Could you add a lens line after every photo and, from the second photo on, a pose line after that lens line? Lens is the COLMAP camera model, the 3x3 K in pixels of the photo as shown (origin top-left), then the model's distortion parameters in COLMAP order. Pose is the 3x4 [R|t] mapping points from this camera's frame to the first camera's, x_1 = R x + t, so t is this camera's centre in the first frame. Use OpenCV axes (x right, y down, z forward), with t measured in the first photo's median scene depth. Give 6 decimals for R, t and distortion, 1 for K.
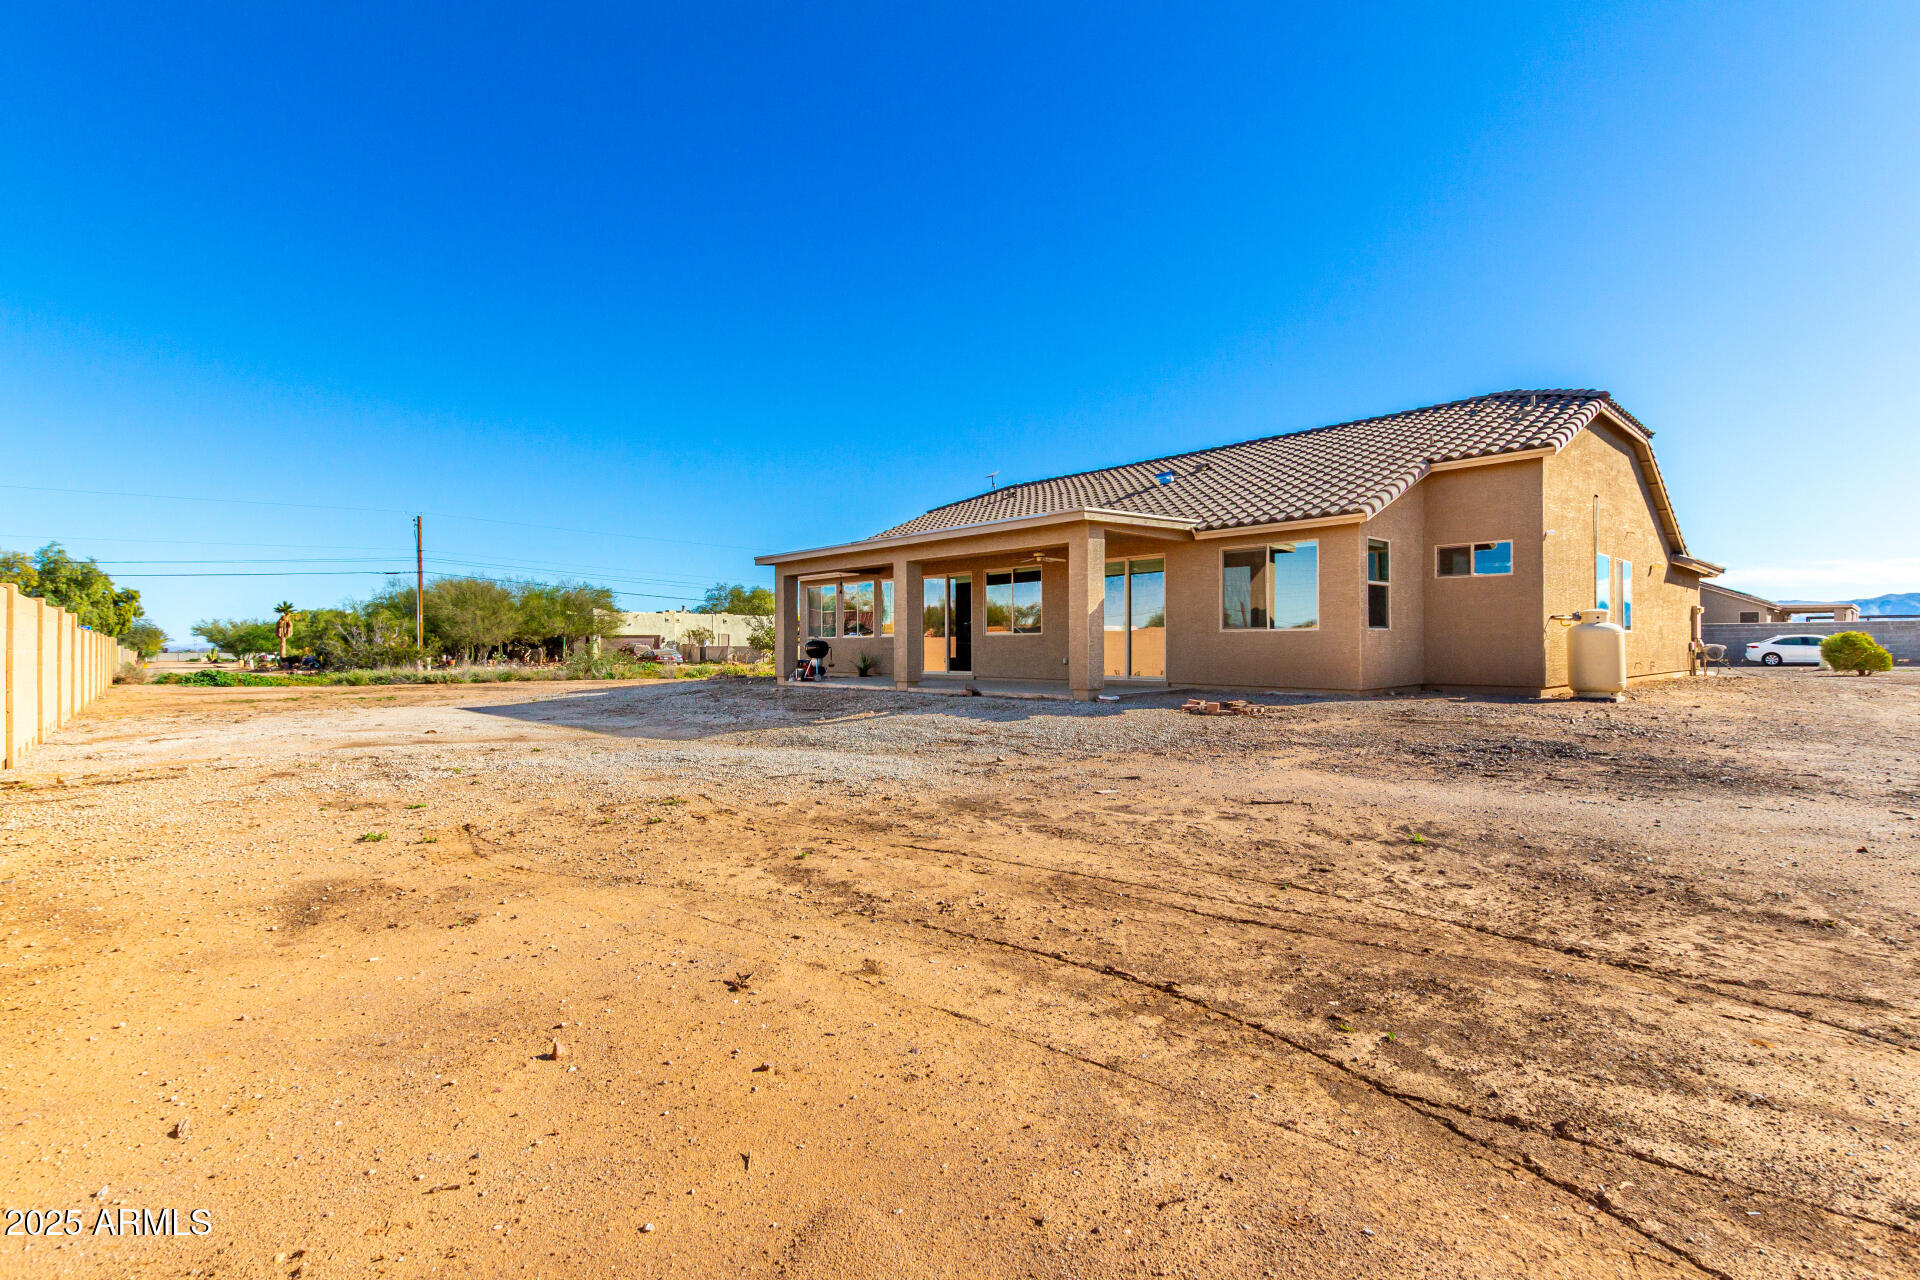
lens RADIAL K [[877.9, 0, 965.5], [0, 877.9, 639.6], [0, 0, 1]] dist [0.005265, -0.000439]
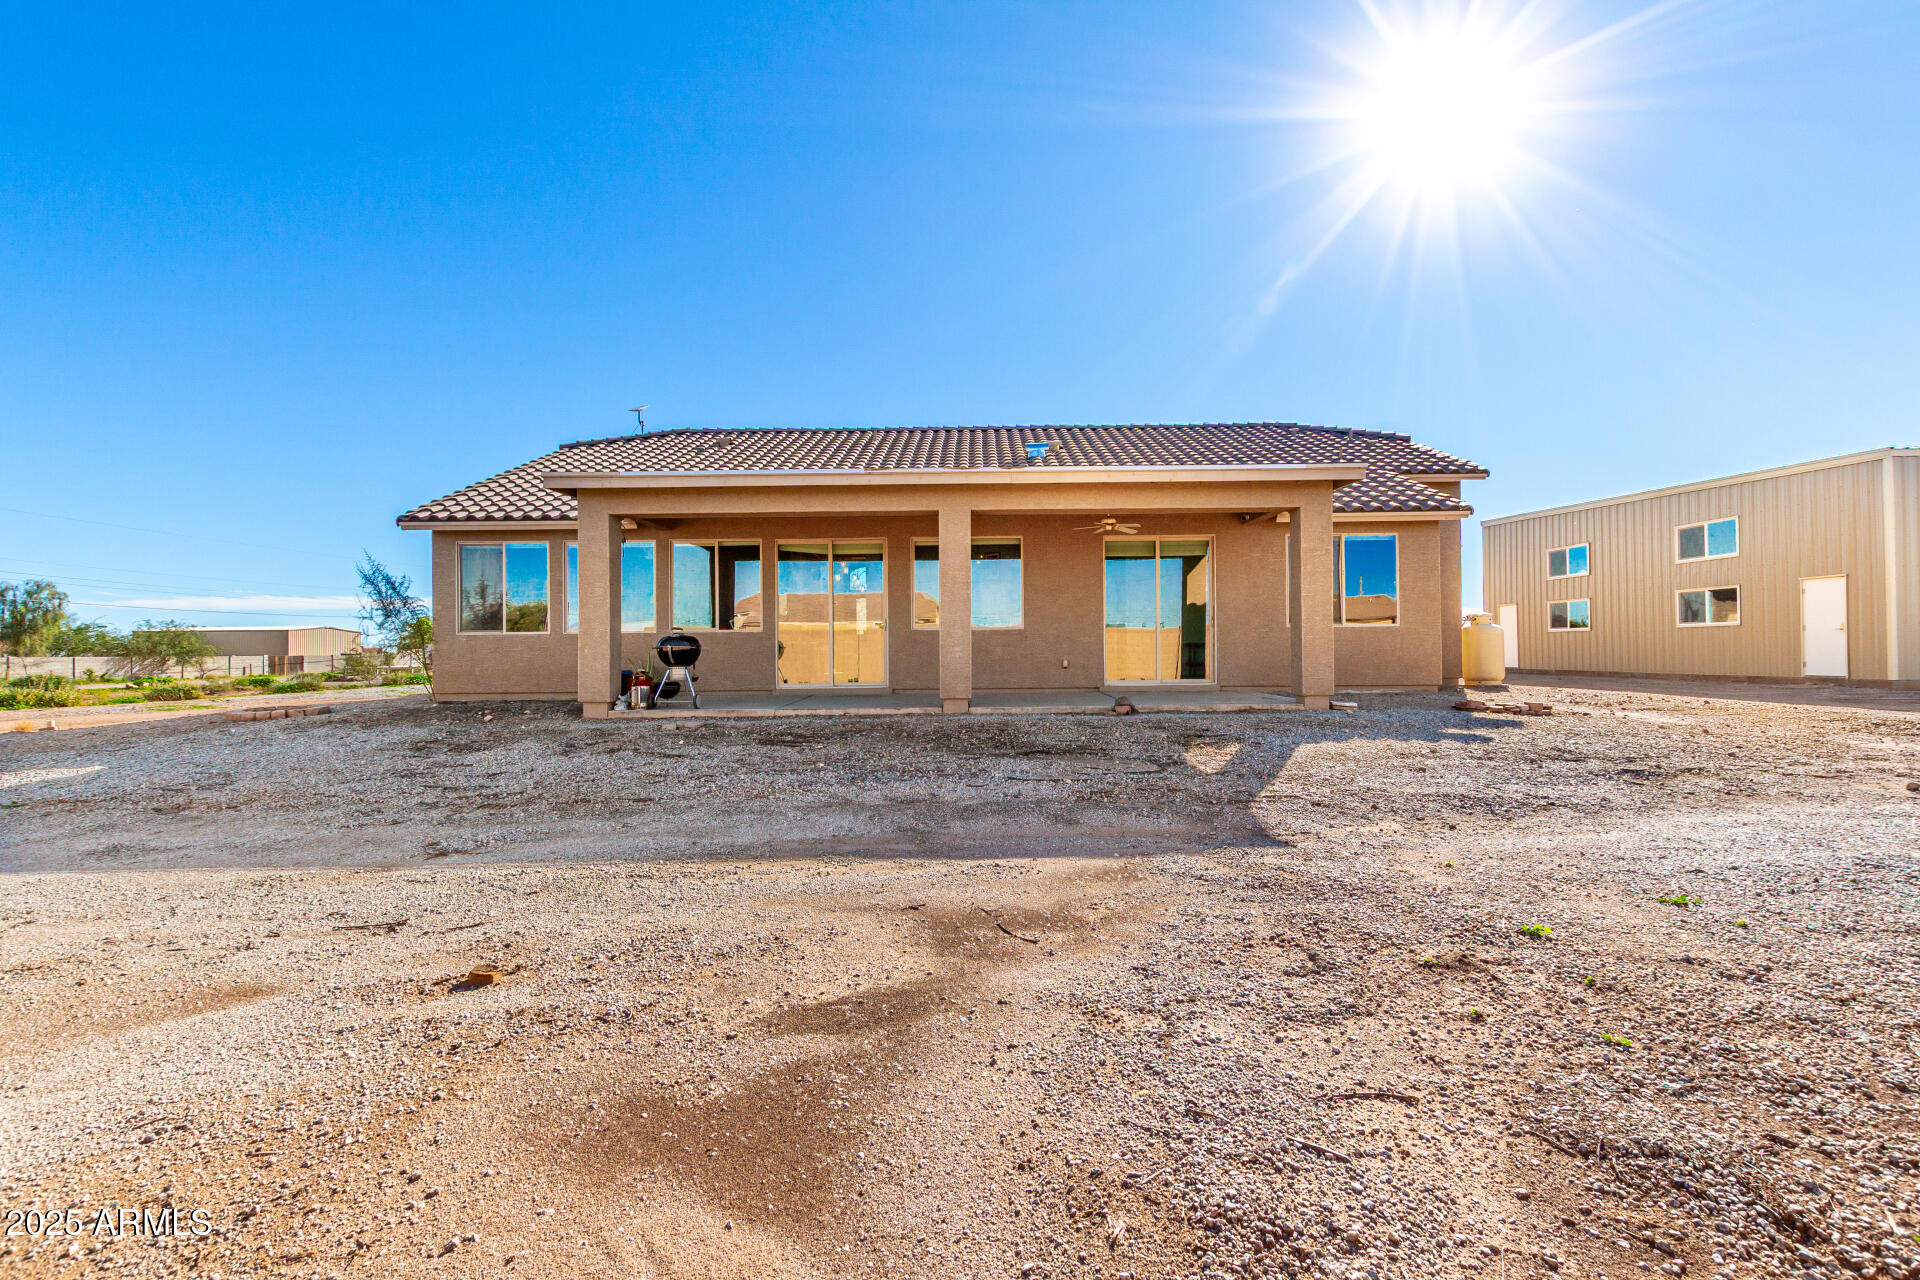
lens RADIAL K [[877.9, 0, 959.3], [0, 877.9, 646.1], [0, 0, 1]] dist [0.005265, -0.000439]
pose [[0.674658, -0.000731, 0.738130, -0.161764], [0.000730, 1.000000, 0.000324, 0.002767], [-0.738130, 0.000320, 0.674658, 0.171850]]
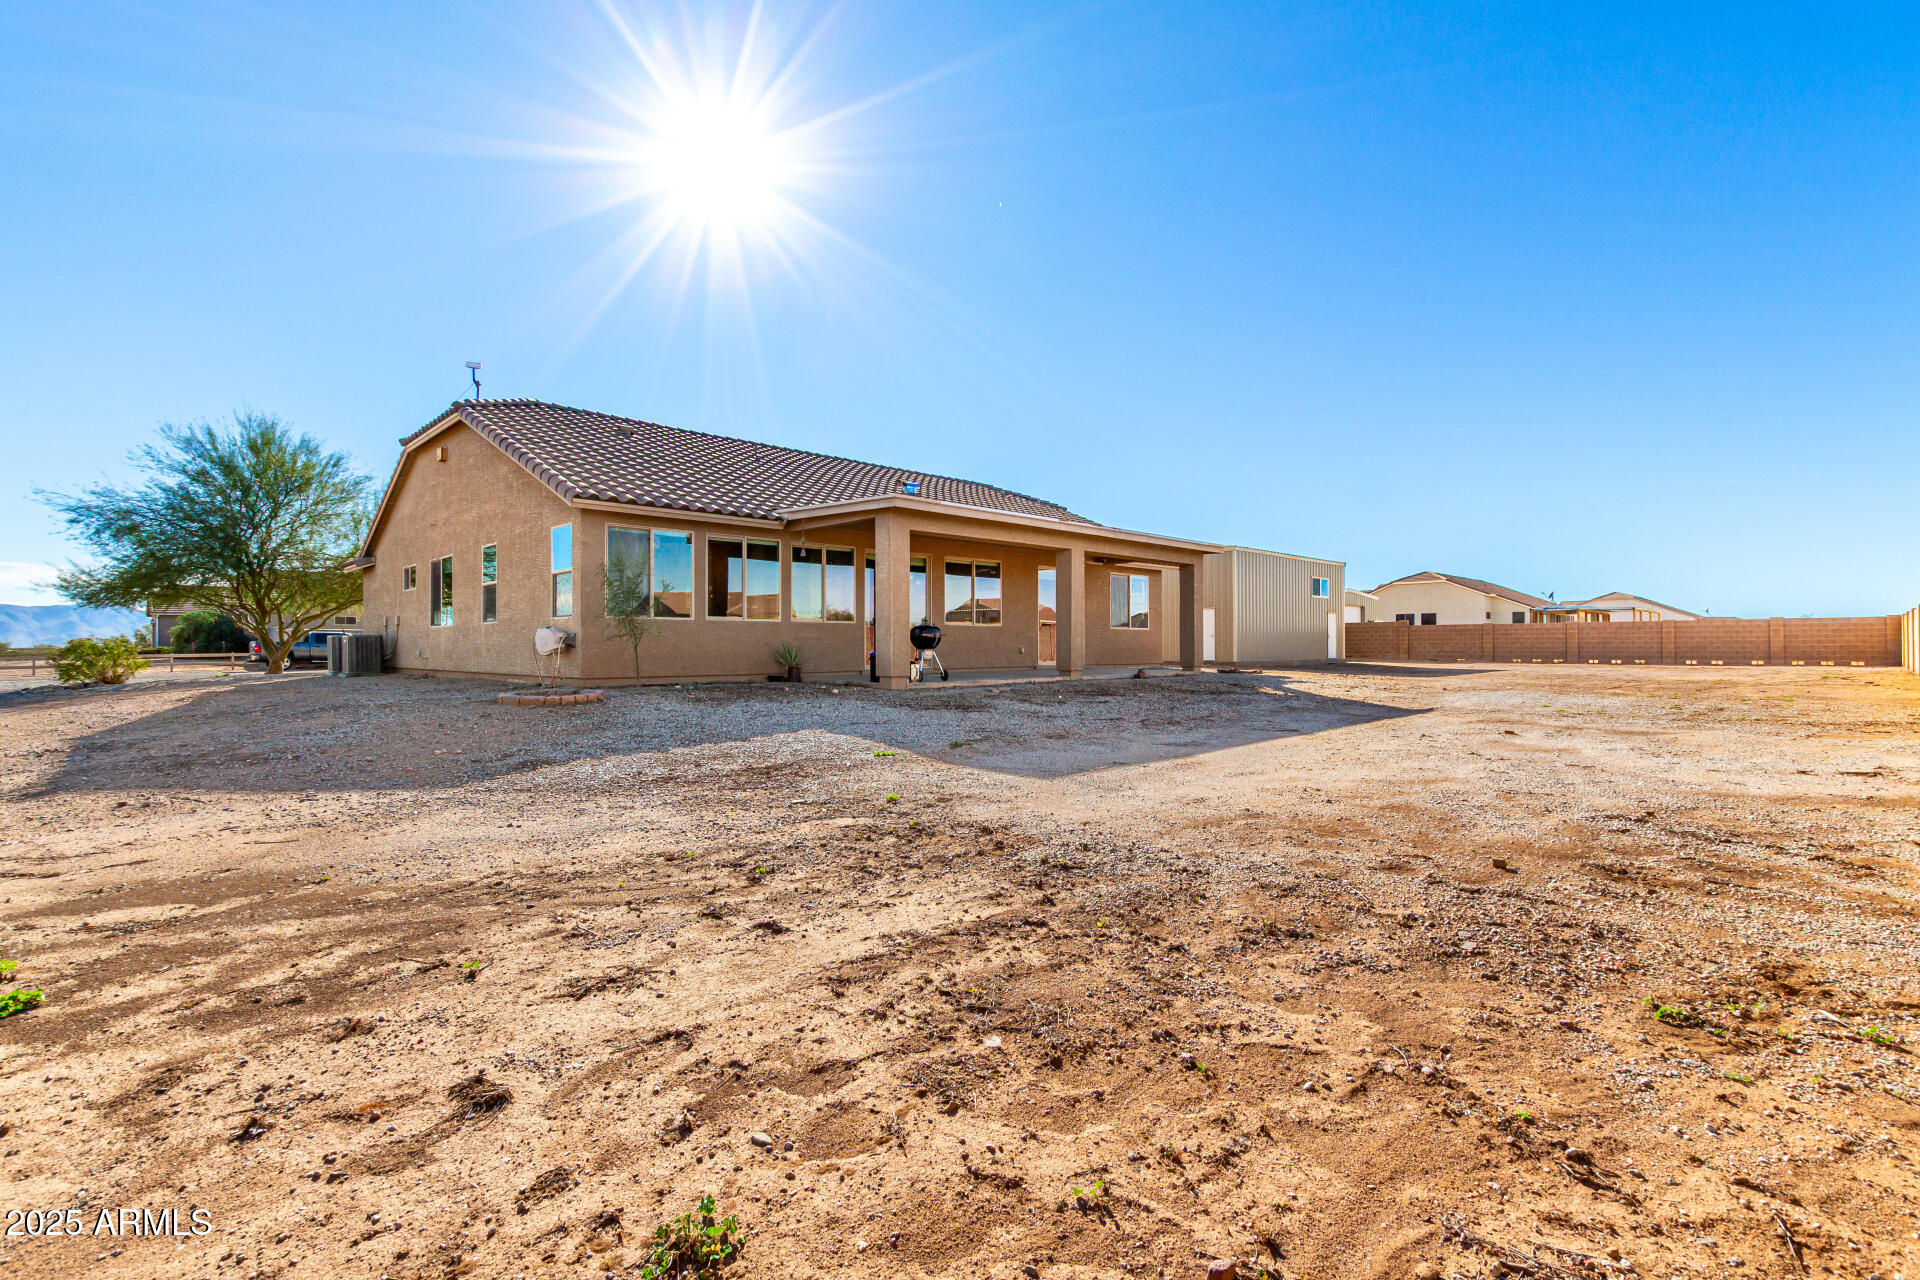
lens RADIAL K [[877.9, 0, 958.1], [0, 877.9, 643.9], [0, 0, 1]] dist [0.005265, -0.000439]
pose [[-0.034394, -0.000251, 0.999408, -0.477025], [-0.013548, 0.999908, -0.000215, 0.007783], [-0.999317, -0.013548, -0.034394, 0.525964]]
